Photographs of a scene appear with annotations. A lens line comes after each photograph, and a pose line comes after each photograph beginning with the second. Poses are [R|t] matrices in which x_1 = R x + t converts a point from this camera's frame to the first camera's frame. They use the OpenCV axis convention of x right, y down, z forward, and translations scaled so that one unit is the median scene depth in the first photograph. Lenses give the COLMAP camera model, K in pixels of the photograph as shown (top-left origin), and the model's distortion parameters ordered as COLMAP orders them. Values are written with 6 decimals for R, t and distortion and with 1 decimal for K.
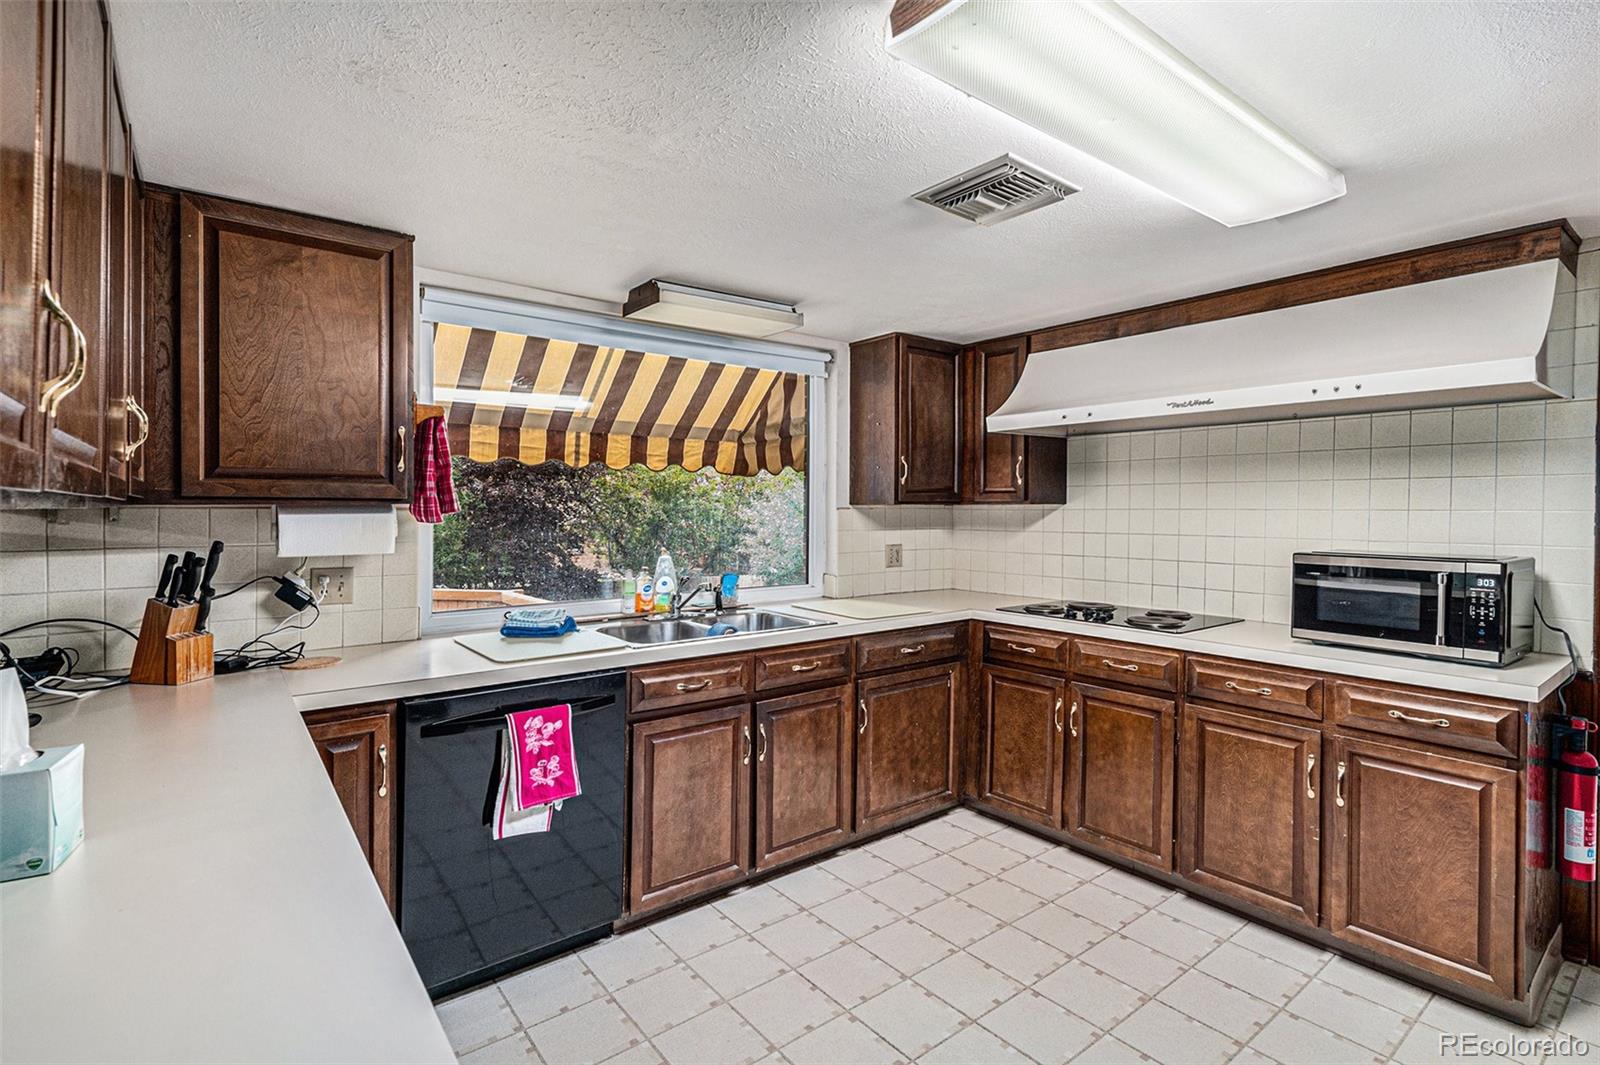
lens RADIAL K [[765.0, 0, 794.1], [0, 765.0, 521.8], [0, 0, 1]] dist [0.004858, 0.000170]
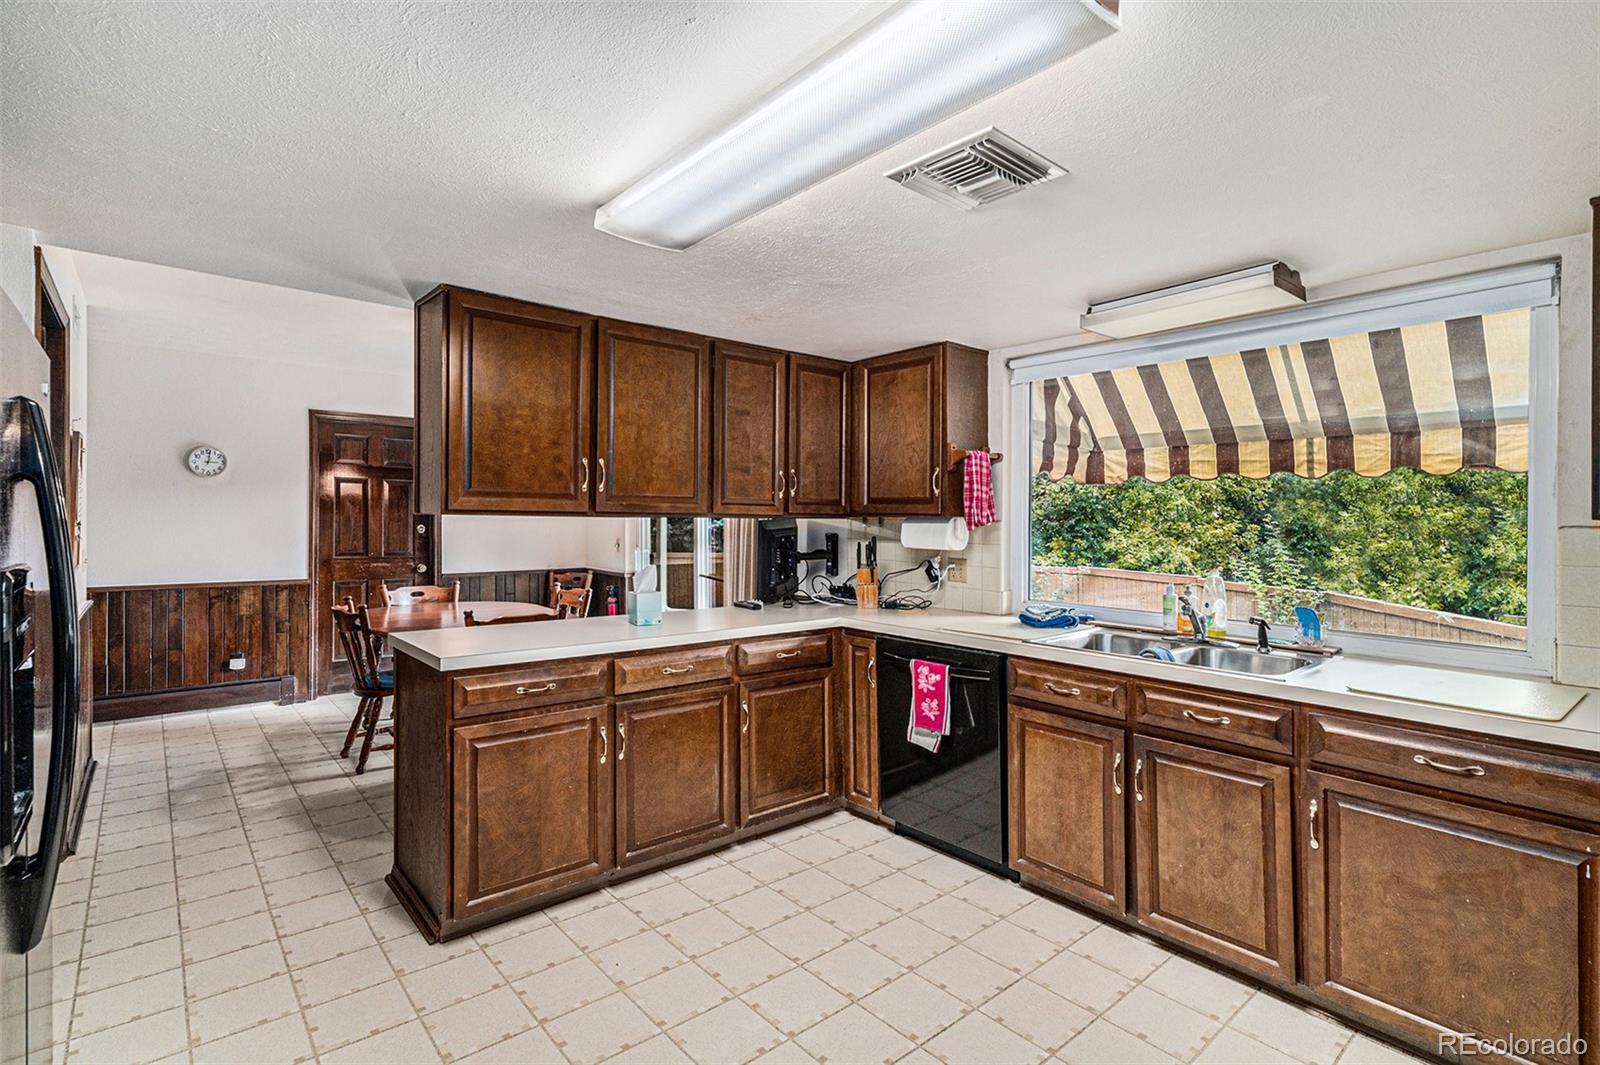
lens RADIAL K [[765.0, 0, 801.6], [0, 765.0, 525.4], [0, 0, 1]] dist [0.004858, 0.000170]
pose [[0.041449, 0.007064, -0.999116, 0.879141], [-0.028029, 0.999590, 0.005904, -0.007789], [0.998747, 0.027760, 0.041630, 0.576091]]
